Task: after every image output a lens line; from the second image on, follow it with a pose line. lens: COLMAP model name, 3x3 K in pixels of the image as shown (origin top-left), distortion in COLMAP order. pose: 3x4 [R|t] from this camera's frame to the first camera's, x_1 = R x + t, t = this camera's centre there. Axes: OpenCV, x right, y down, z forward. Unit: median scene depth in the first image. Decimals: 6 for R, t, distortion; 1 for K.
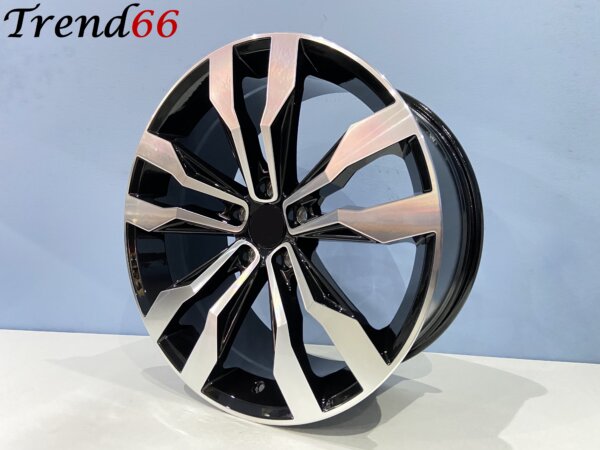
lens RADIAL K [[446.9, 0, 305.7], [0, 446.9, 225.3], [0, 0, 1]] dist [0.036212, 0.001346]
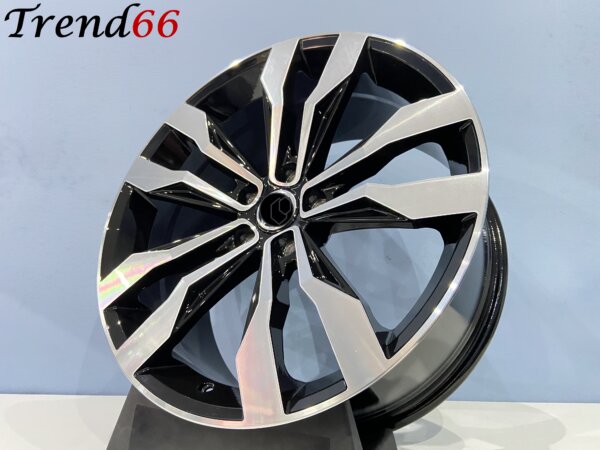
lens RADIAL K [[446.9, 0, 302.0], [0, 446.9, 219.1], [0, 0, 1]] dist [0.036212, 0.001346]
pose [[0.957658, 0.286121, -0.032012, -0.003479], [-0.280397, 0.901665, -0.329208, 0.306774], [-0.065329, 0.324245, 0.943715, 0.151388]]
